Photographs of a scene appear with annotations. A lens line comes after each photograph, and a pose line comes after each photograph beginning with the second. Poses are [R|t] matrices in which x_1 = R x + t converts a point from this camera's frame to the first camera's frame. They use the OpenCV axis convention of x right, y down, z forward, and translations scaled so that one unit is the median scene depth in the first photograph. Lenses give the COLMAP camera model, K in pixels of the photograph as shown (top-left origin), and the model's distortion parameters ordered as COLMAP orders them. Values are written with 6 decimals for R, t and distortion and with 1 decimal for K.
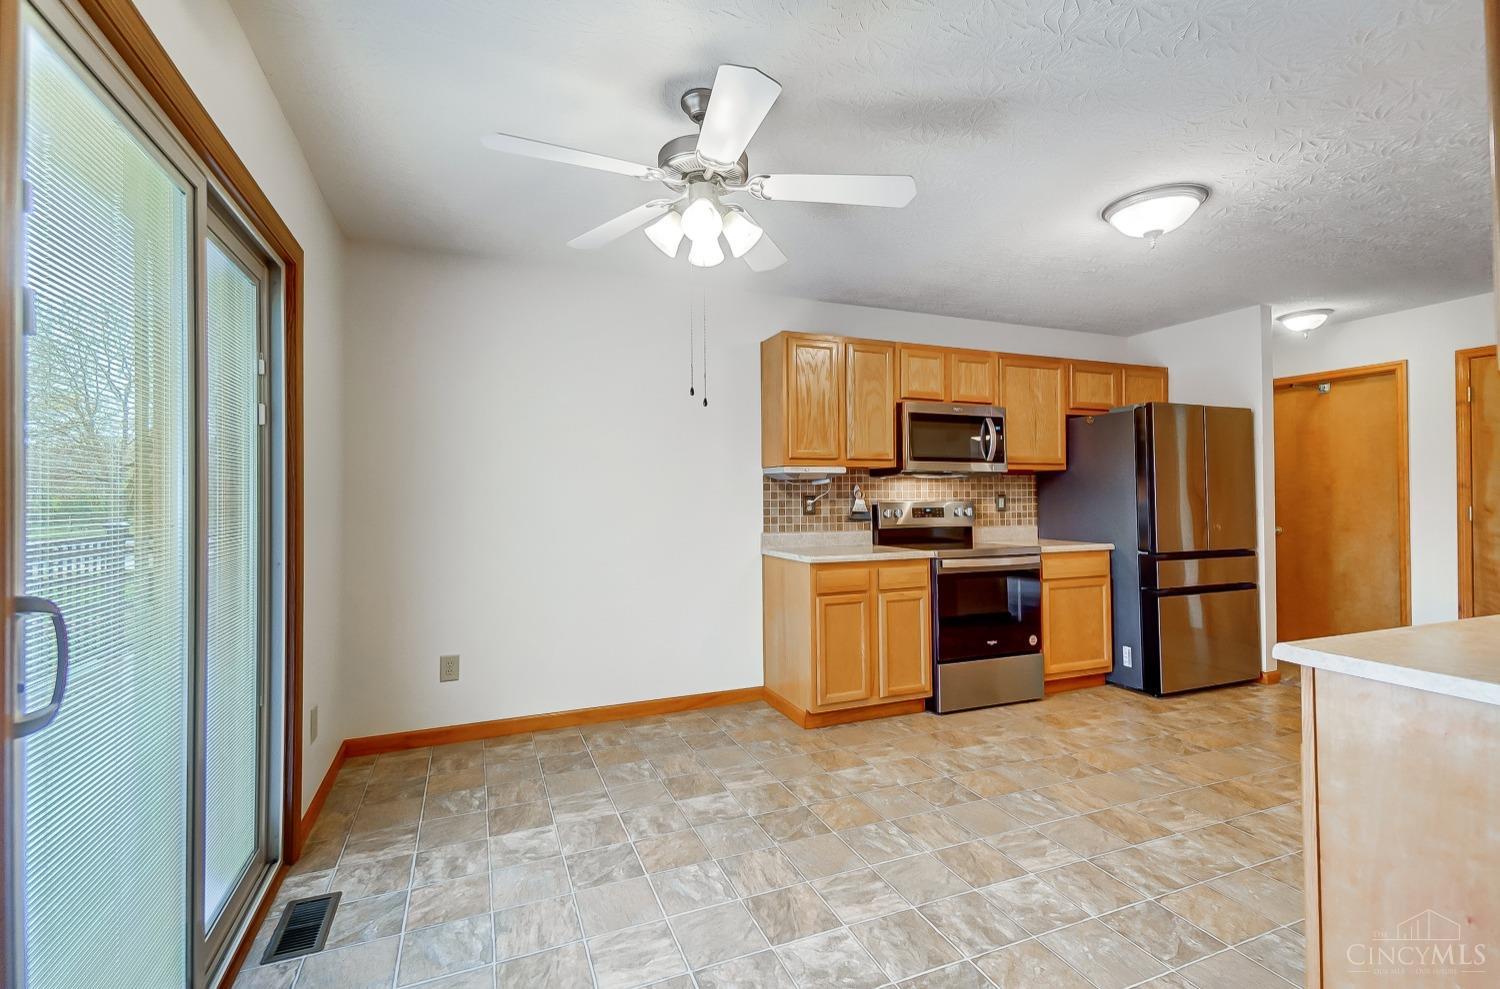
lens RADIAL K [[668.5, 0, 734.3], [0, 668.5, 477.5], [0, 0, 1]] dist [0.024131, -0.000202]
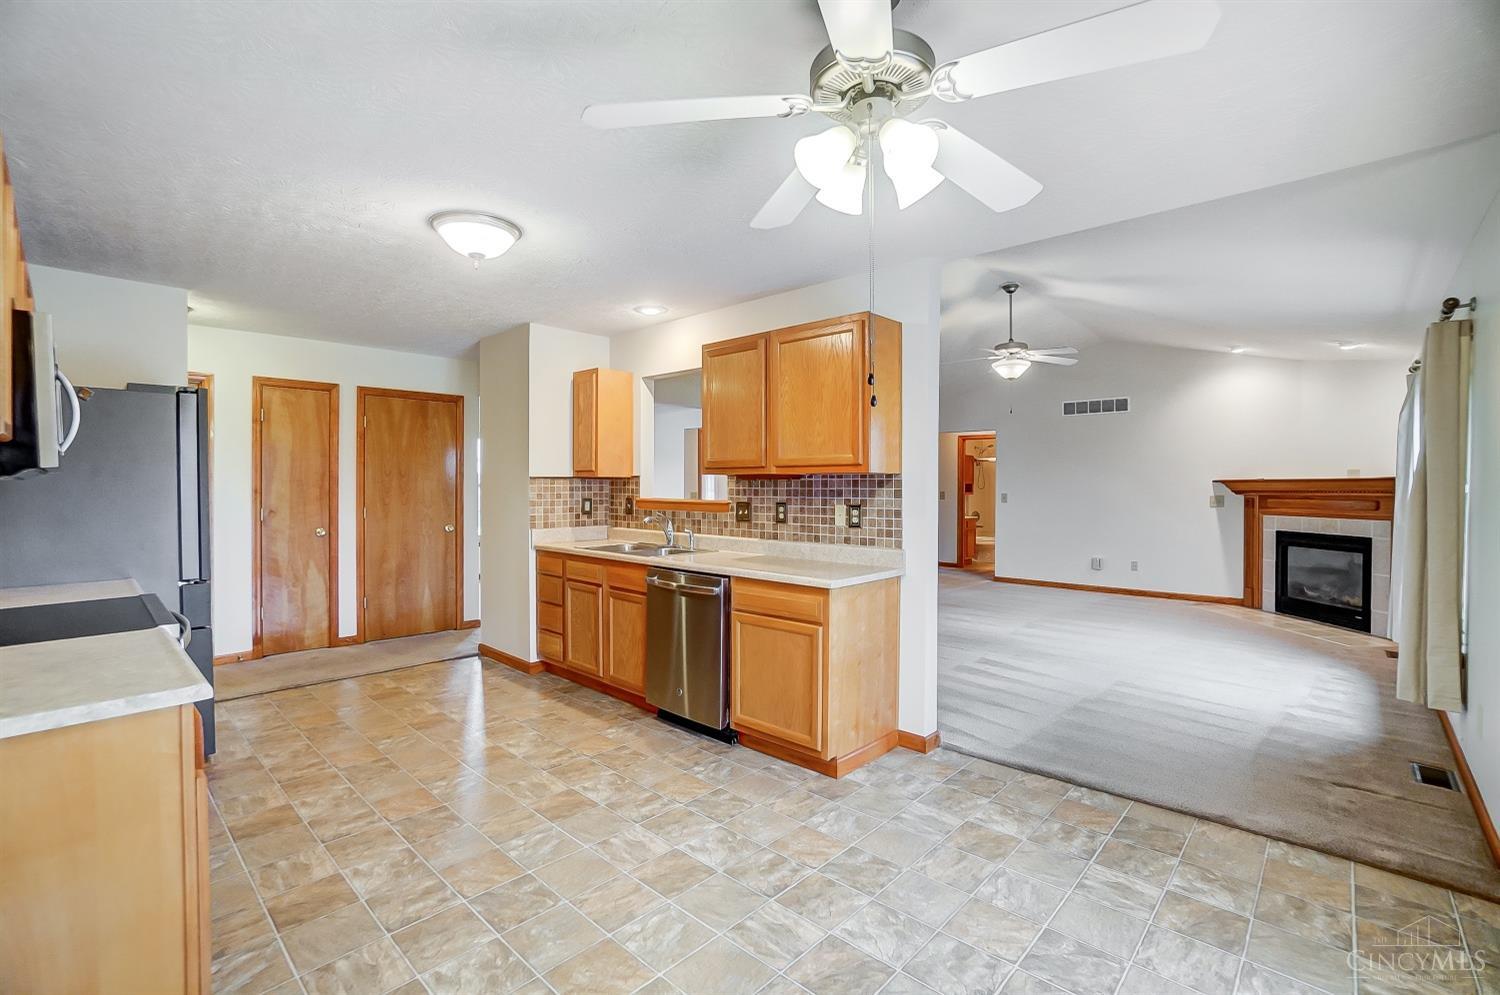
lens RADIAL K [[675.2, 0, 754.0], [0, 675.2, 491.2], [0, 0, 1]] dist [-0.037180, 0.013037]
pose [[-0.425348, -0.006305, 0.905008, -0.328601], [-0.022906, 0.999730, -0.003801, -0.003118], [-0.904740, -0.022347, -0.425378, 0.723663]]
